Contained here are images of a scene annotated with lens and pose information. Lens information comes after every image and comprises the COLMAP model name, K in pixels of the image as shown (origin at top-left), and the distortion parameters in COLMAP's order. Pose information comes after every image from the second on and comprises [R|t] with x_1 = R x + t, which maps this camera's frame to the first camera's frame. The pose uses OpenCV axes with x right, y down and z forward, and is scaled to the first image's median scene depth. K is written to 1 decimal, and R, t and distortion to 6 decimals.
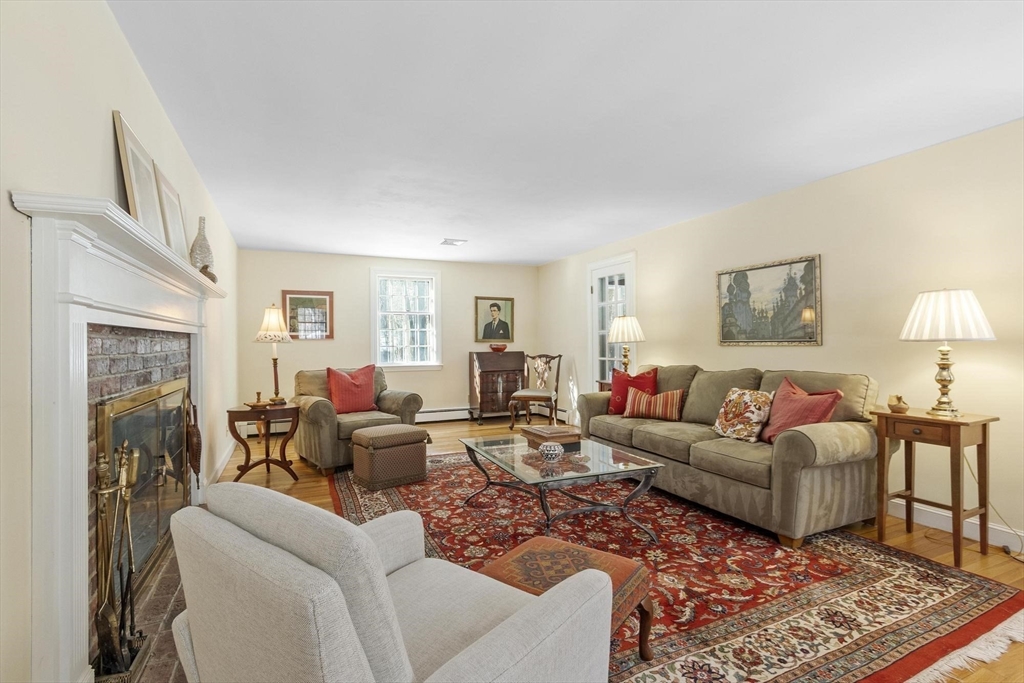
lens RADIAL K [[465.8, 0, 514.0], [0, 465.8, 343.6], [0, 0, 1]] dist [-0.001480, -0.001000]
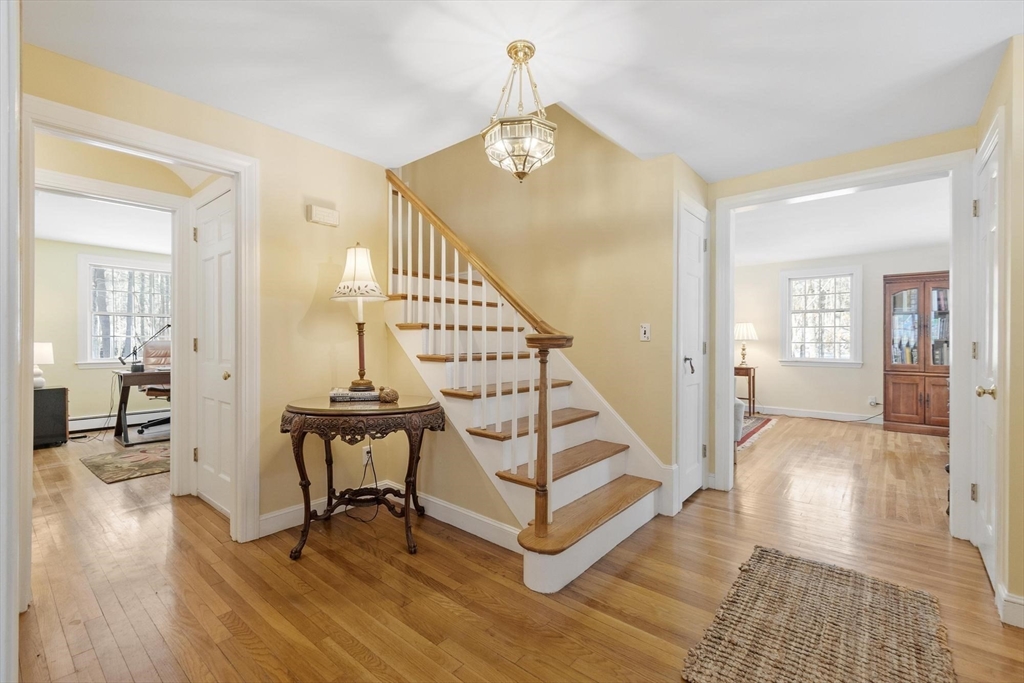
lens RADIAL K [[438.3, 0, 509.6], [0, 438.3, 342.9], [0, 0, 1]] dist [0.000059, 0.000010]
pose [[0.907745, 0.005116, 0.419492, -1.309842], [-0.006816, 0.999974, 0.002552, 0.011624], [-0.419468, -0.005176, 0.907756, -0.728112]]
